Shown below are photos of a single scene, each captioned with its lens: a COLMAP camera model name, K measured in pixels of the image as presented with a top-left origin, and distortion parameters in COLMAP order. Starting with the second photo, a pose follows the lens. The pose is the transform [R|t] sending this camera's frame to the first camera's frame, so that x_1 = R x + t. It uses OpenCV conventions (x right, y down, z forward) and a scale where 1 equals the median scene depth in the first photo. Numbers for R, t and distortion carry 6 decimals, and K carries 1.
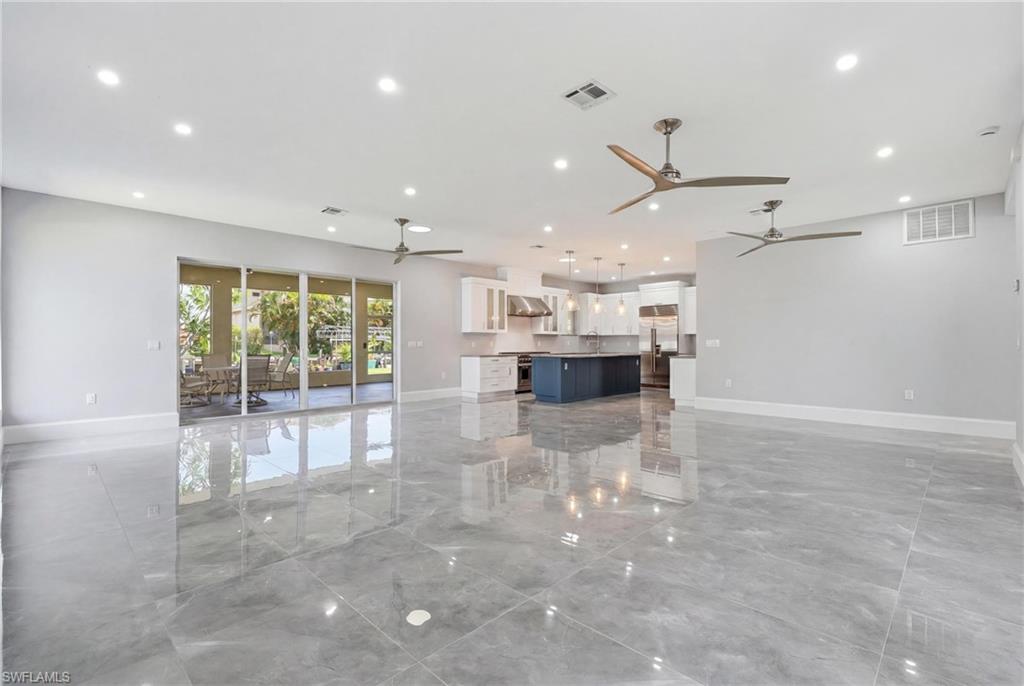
lens RADIAL K [[463.5, 0, 514.4], [0, 463.5, 343.5], [0, 0, 1]] dist [-0.014146, -0.000010]
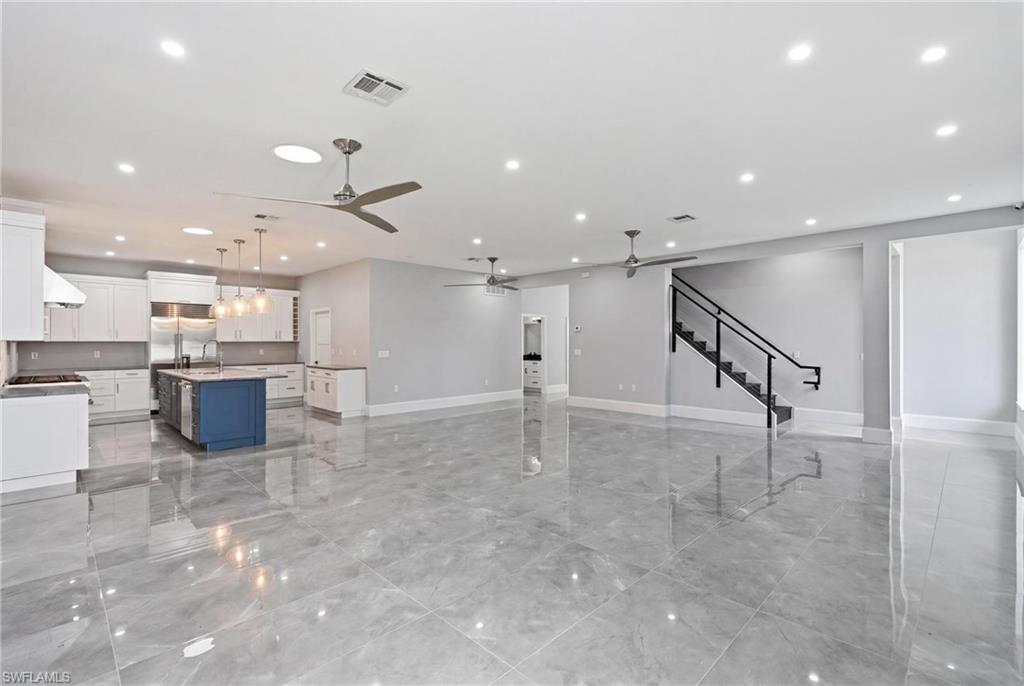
lens RADIAL K [[463.5, 0, 514.4], [0, 463.5, 343.5], [0, 0, 1]] dist [-0.014146, -0.000010]
pose [[0.017273, 0.000057, 0.999851, -0.484252], [0.000008, 1.000000, -0.000057, -0.017966], [-0.999851, 0.000009, 0.017273, 0.492373]]
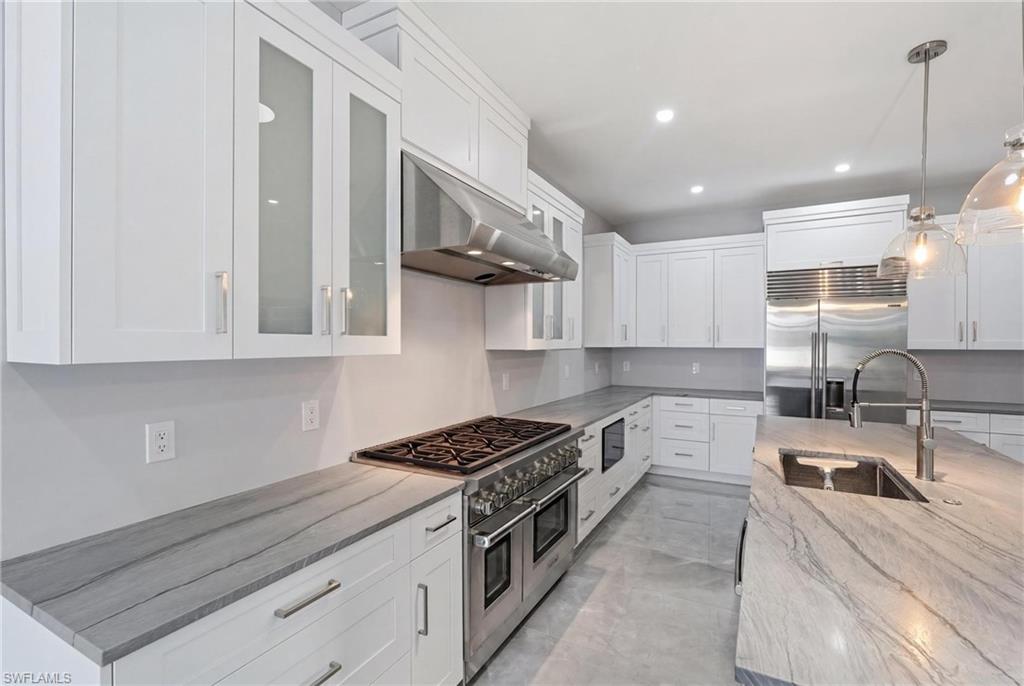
lens RADIAL K [[463.5, 0, 514.4], [0, 463.5, 343.5], [0, 0, 1]] dist [-0.014146, -0.000010]
pose [[0.962472, 0.002456, 0.271371, -0.021315], [-0.004459, 0.999967, 0.006764, -0.028095], [-0.271345, -0.007720, 0.962451, 0.805319]]
